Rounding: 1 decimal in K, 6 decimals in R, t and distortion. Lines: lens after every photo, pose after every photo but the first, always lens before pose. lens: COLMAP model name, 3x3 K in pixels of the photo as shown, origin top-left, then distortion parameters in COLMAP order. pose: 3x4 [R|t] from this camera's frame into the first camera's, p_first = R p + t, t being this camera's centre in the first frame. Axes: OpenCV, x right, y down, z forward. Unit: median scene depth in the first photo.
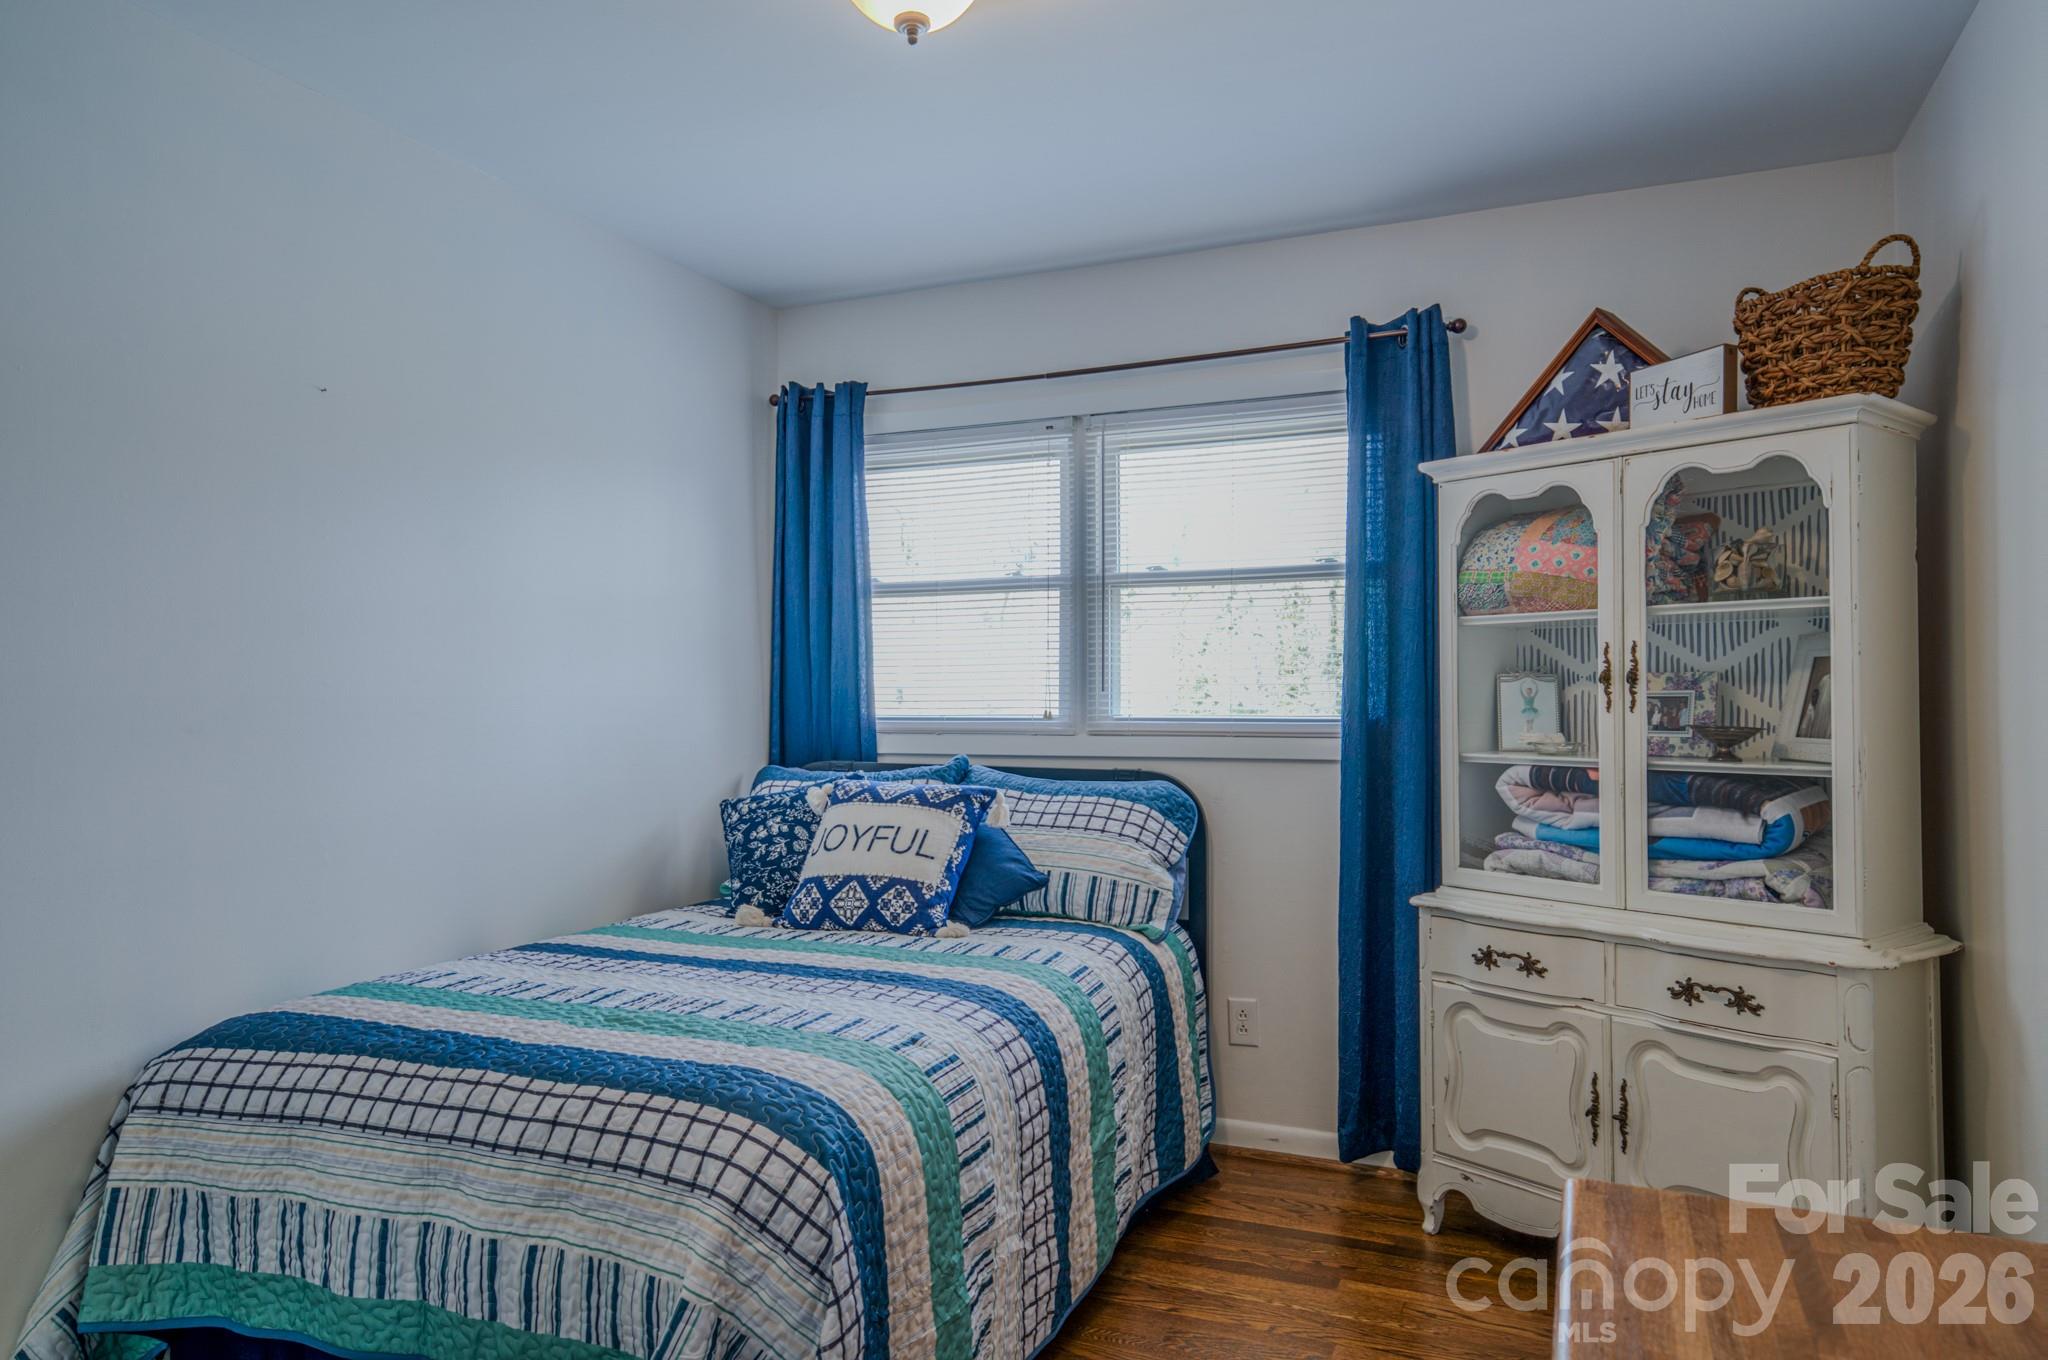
lens RADIAL K [[1335.6, 0, 1036.6], [0, 1335.6, 686.5], [0, 0, 1]] dist [0.035018, -0.000412]
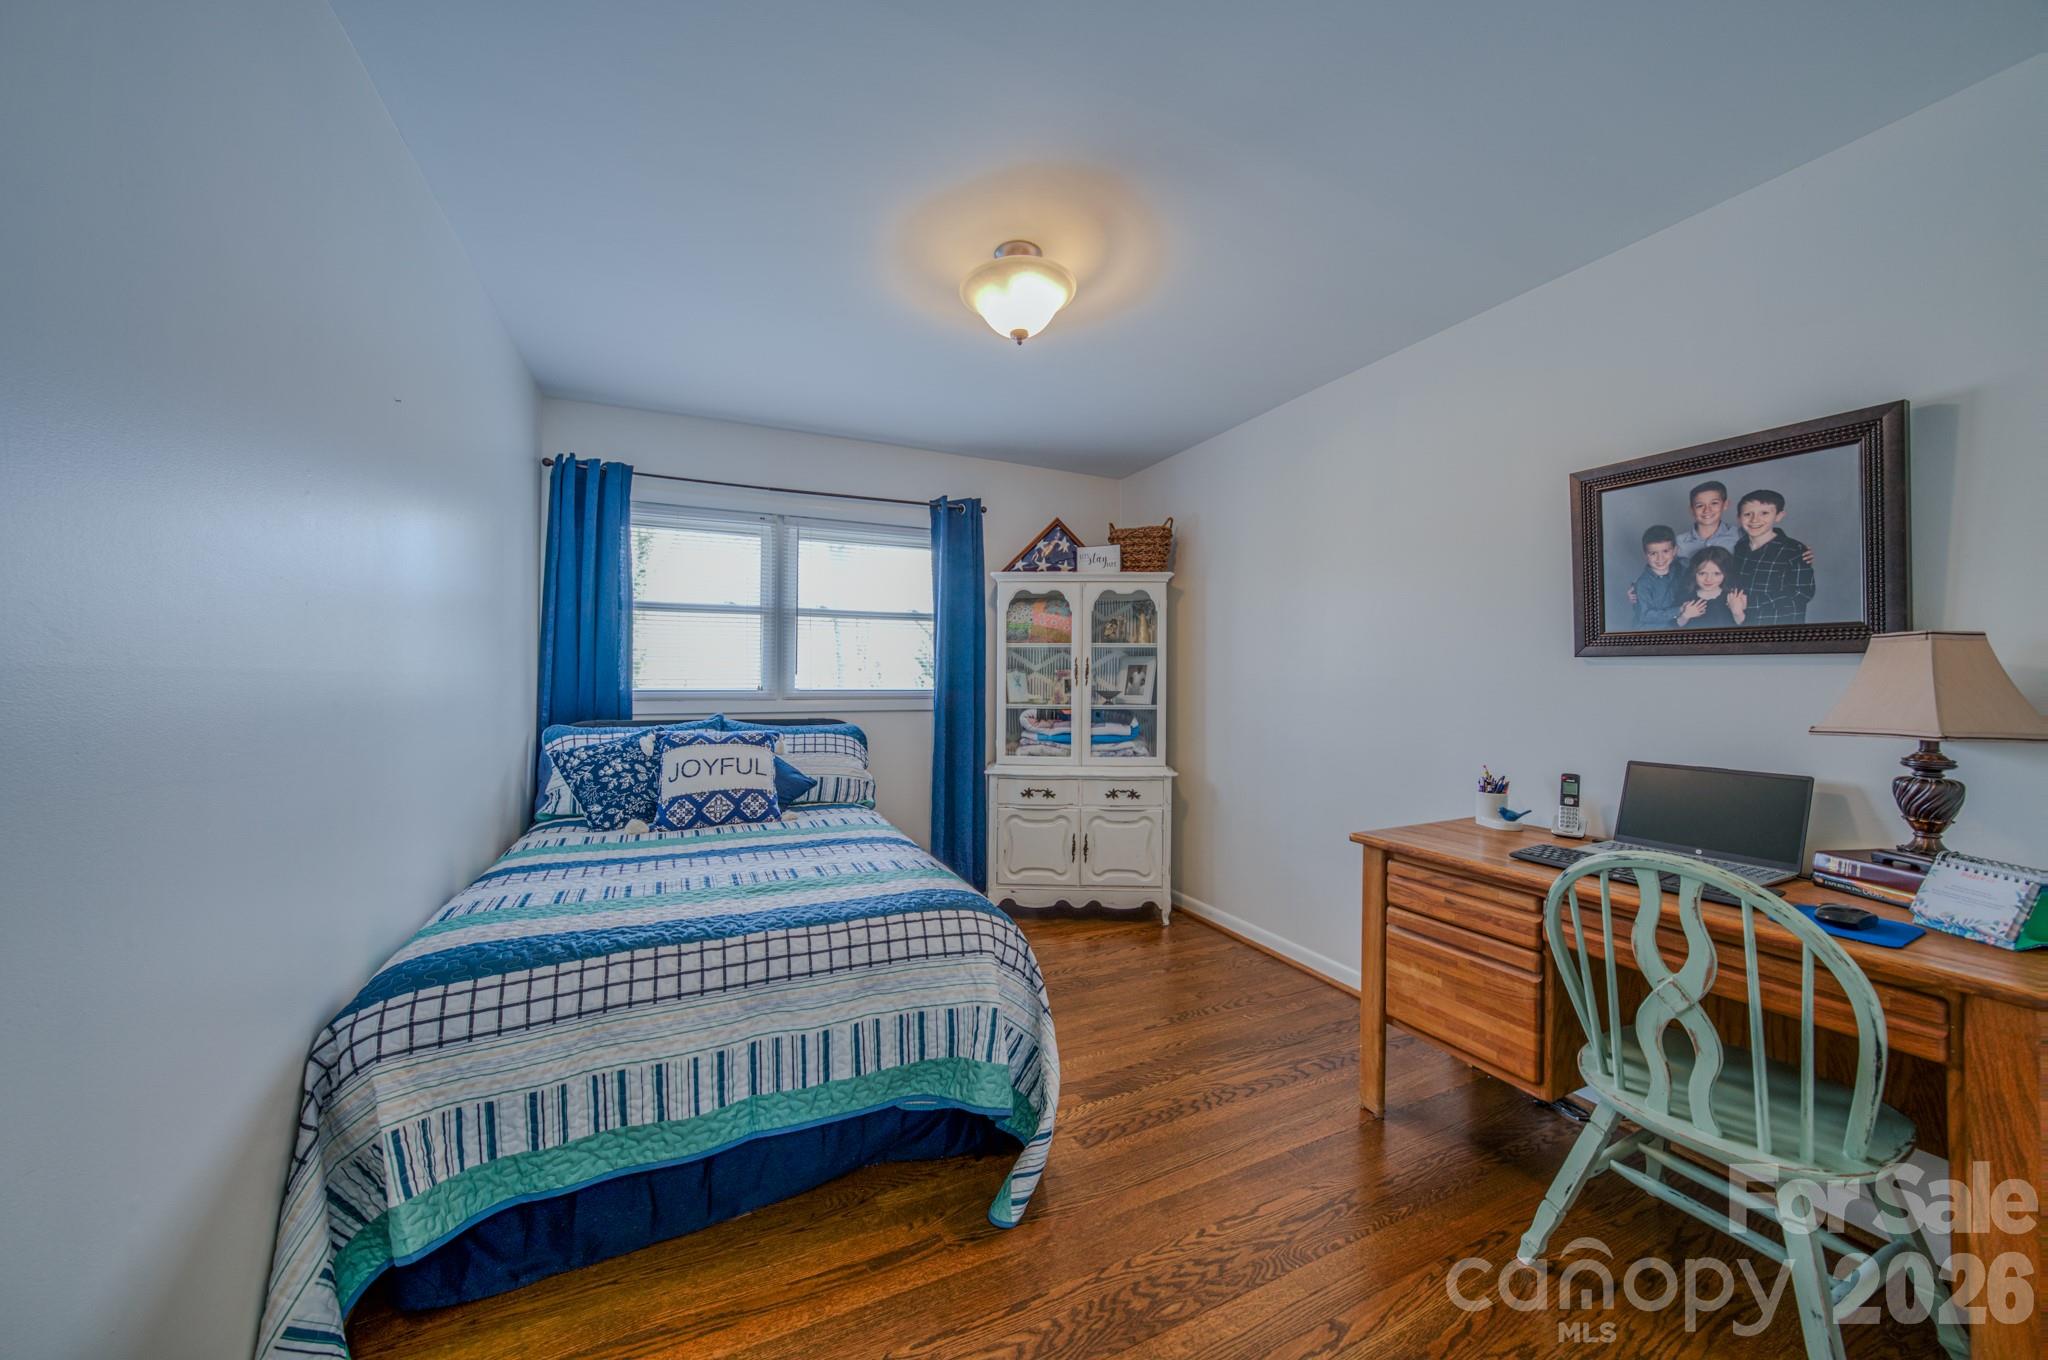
lens RADIAL K [[712.2, 0, 1009.7], [0, 712.2, 679.9], [0, 0, 1]] dist [-0.011127, 0.000502]
pose [[0.670413, 0.005309, 0.741969, -0.565273], [-0.012816, 0.999908, 0.004425, 0.003628], [-0.741877, -0.012476, 0.670420, 0.203087]]
